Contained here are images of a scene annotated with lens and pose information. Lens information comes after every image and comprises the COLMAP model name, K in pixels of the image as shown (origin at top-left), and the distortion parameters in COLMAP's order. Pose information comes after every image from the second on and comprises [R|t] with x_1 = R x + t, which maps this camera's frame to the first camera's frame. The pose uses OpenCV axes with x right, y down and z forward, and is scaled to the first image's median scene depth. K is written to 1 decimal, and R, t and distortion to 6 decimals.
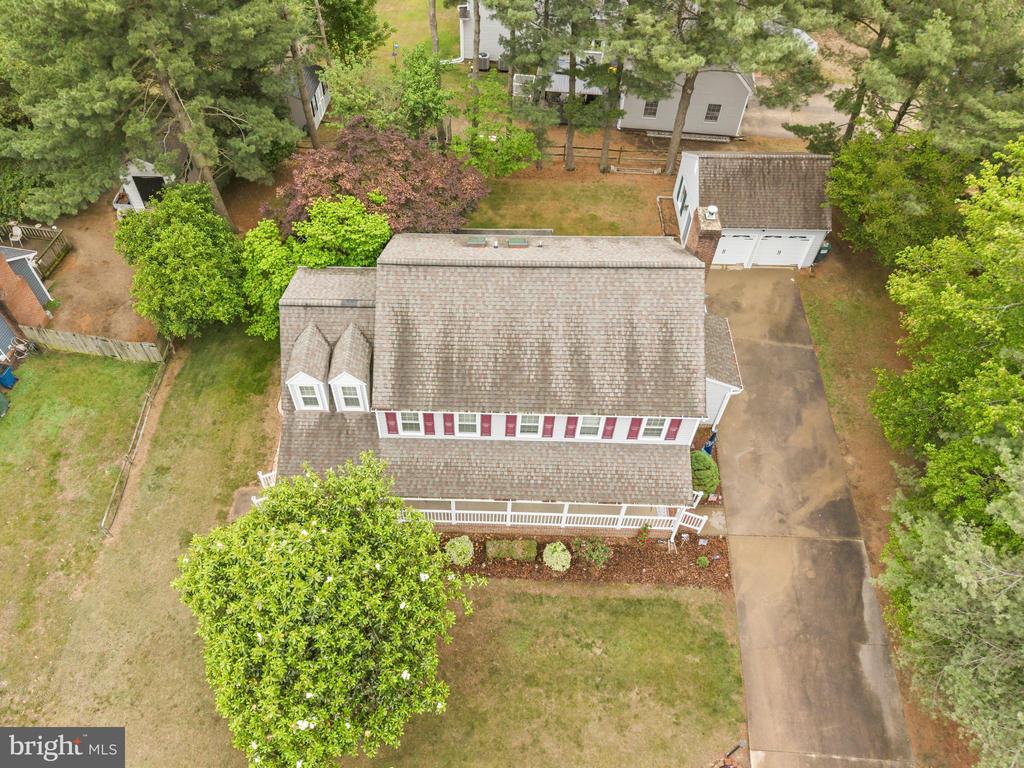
lens RADIAL K [[758.8, 0, 471.5], [0, 758.8, 407.4], [0, 0, 1]] dist [0.009888, -0.001728]
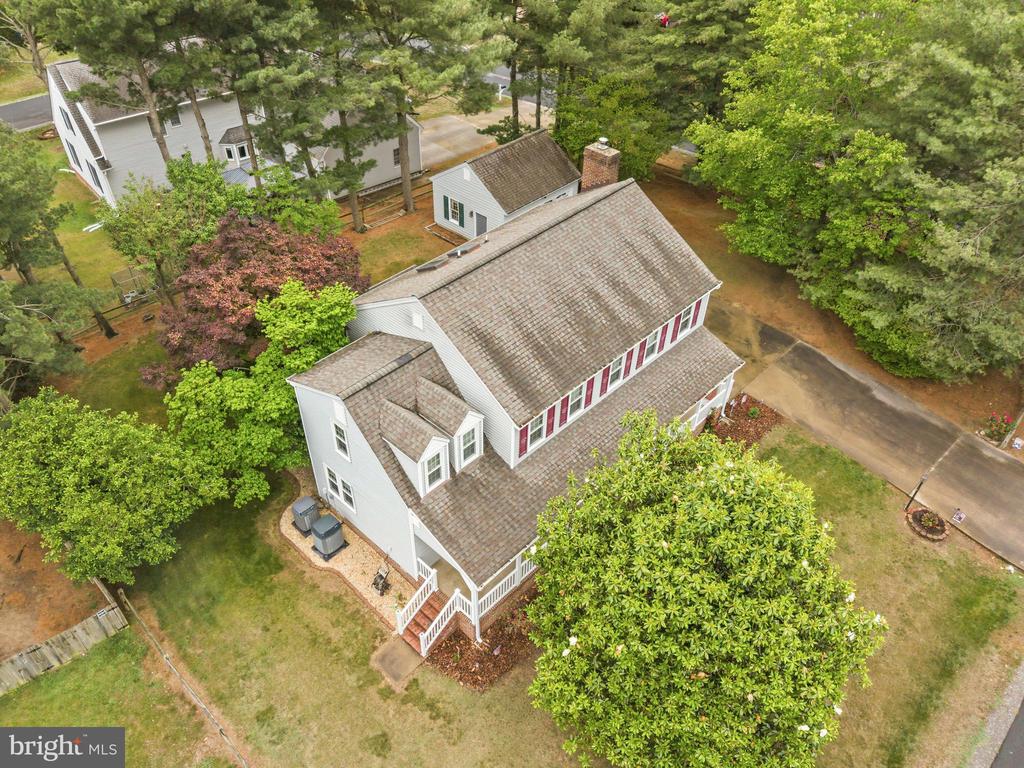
lens RADIAL K [[758.8, 0, 506.3], [0, 758.8, 390.9], [0, 0, 1]] dist [0.009888, -0.001728]
pose [[0.677688, -0.485205, 0.552553, -0.555394], [0.584632, 0.811285, -0.004631, -0.033110], [-0.446031, 0.326179, 0.833465, 0.220143]]
